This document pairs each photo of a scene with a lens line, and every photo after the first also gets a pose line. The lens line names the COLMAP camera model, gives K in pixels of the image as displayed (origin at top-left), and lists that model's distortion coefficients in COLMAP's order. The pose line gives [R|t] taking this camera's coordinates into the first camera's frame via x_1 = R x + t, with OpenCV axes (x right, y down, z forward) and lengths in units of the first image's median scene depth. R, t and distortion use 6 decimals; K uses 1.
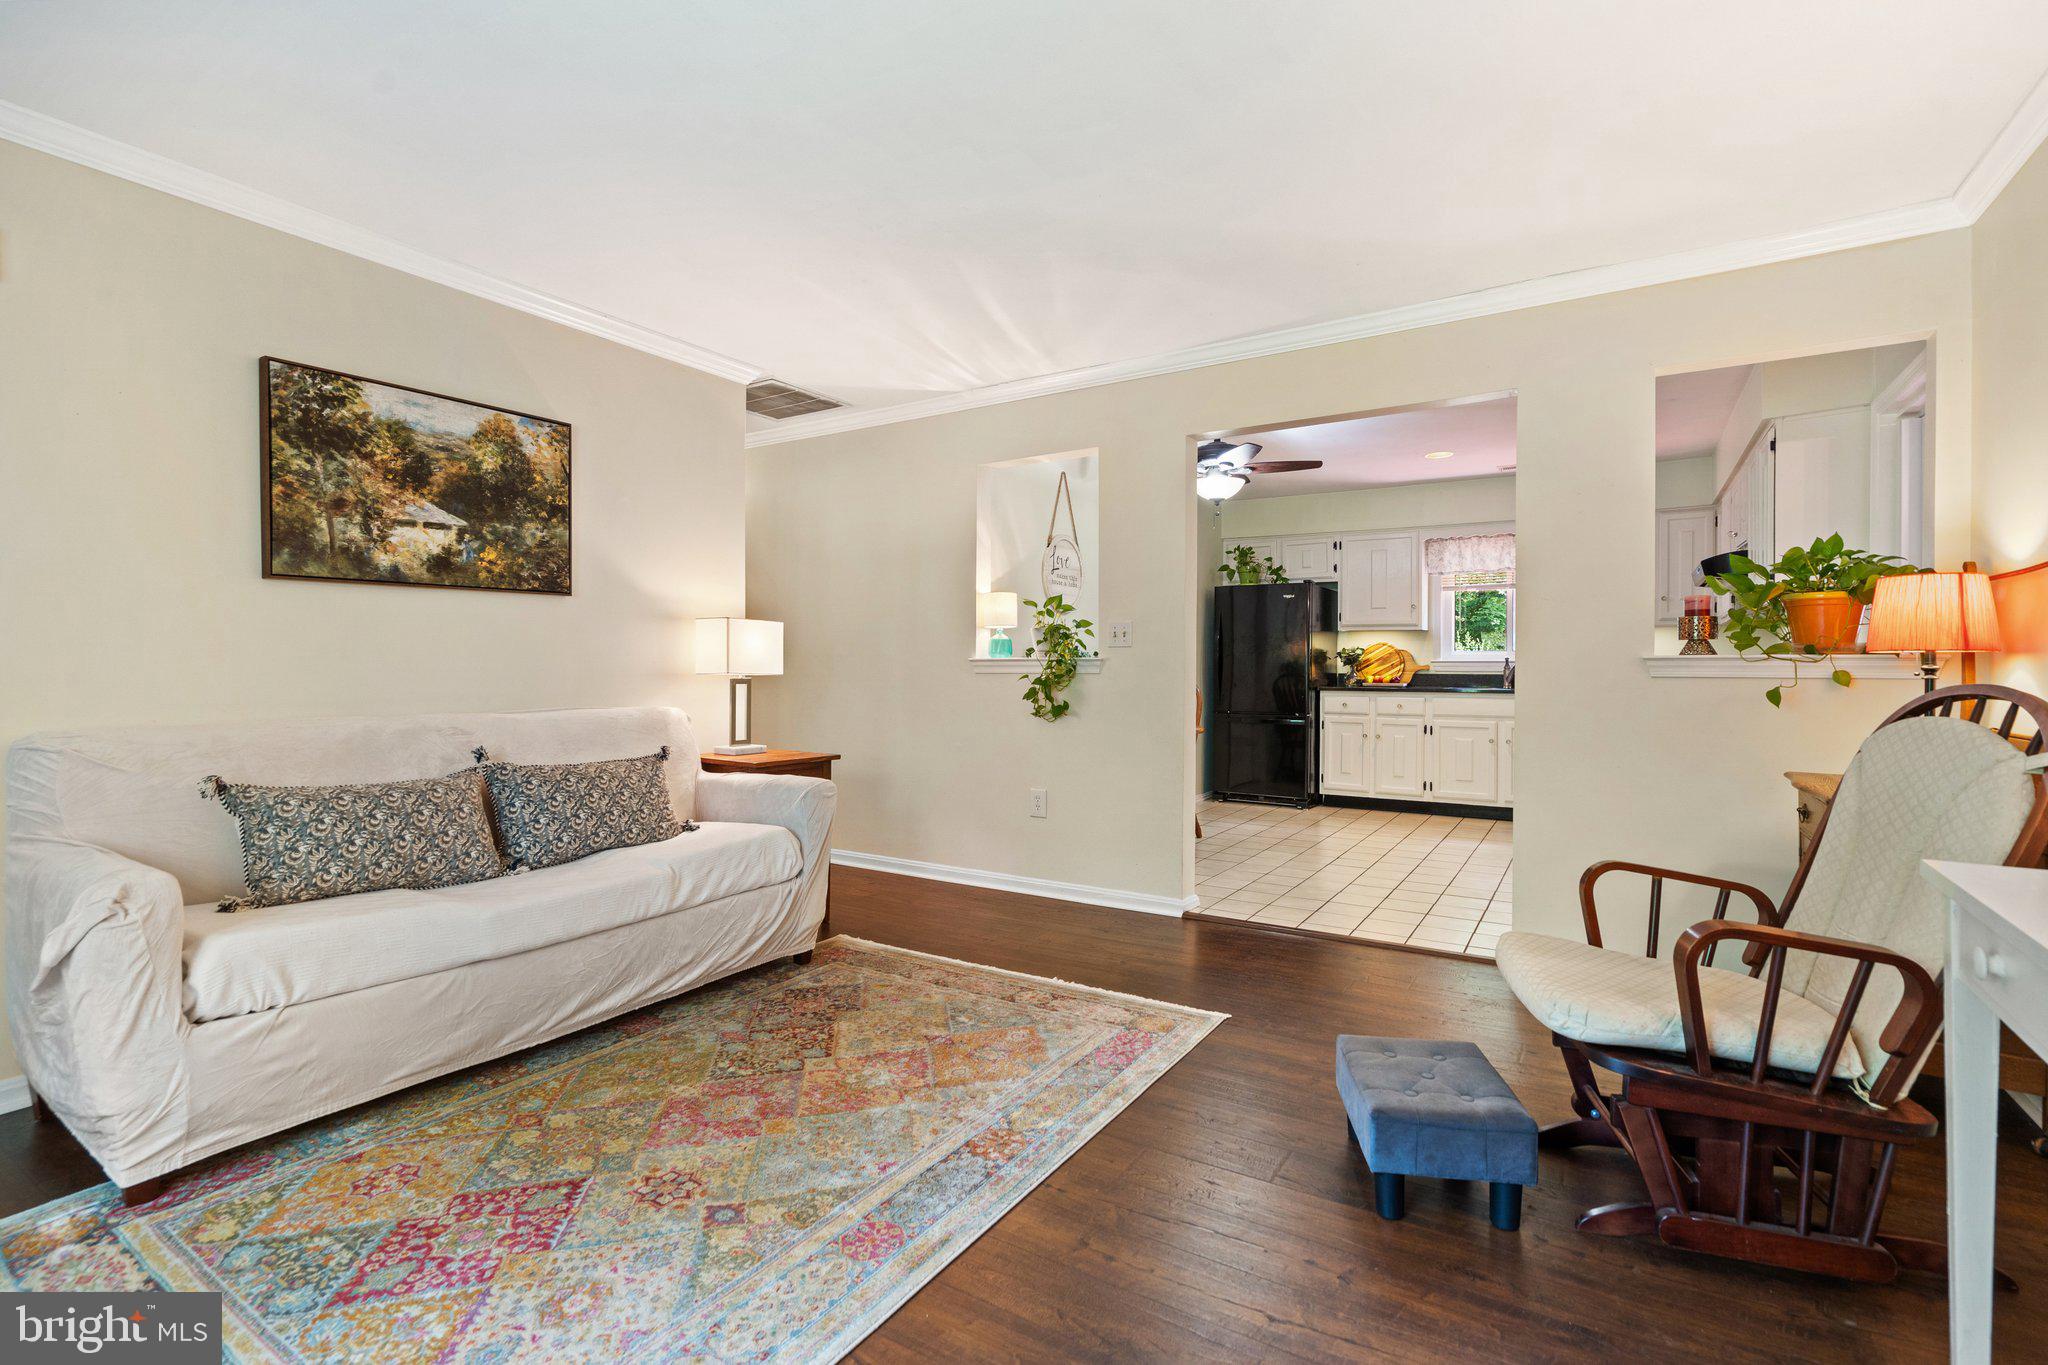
lens RADIAL K [[947.2, 0, 996.9], [0, 947.2, 666.4], [0, 0, 1]] dist [-0.015649, 0.004722]
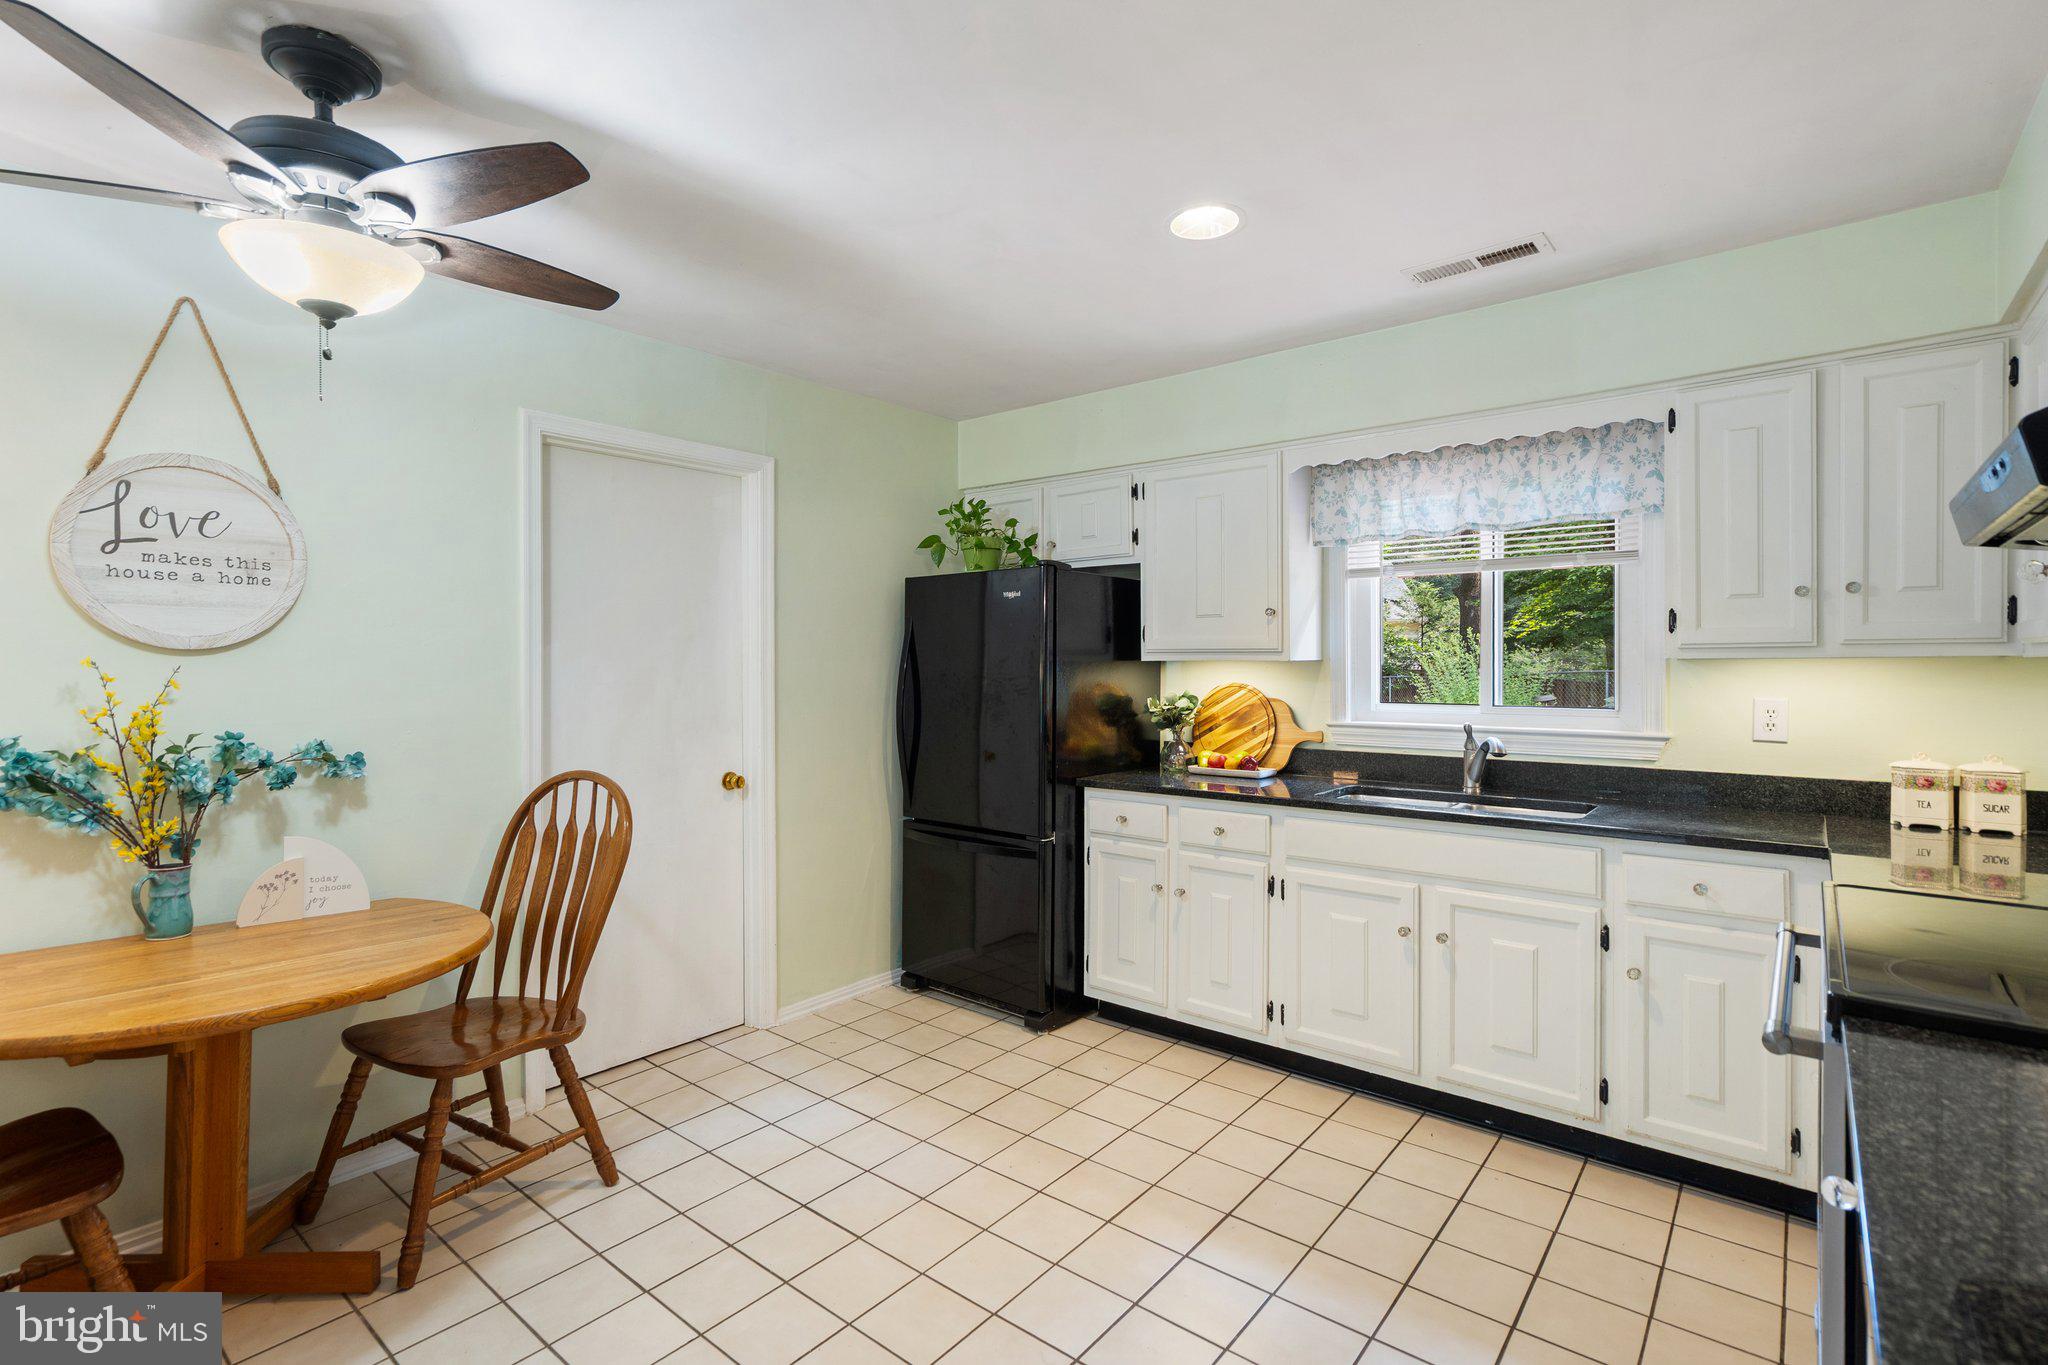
lens RADIAL K [[947.2, 0, 1008.5], [0, 947.2, 670.0], [0, 0, 1]] dist [-0.015649, 0.004722]
pose [[0.992320, -0.006519, -0.123528, 0.367094], [0.007183, 0.999962, 0.004930, -0.037505], [0.123491, -0.005779, 0.992329, 0.512738]]
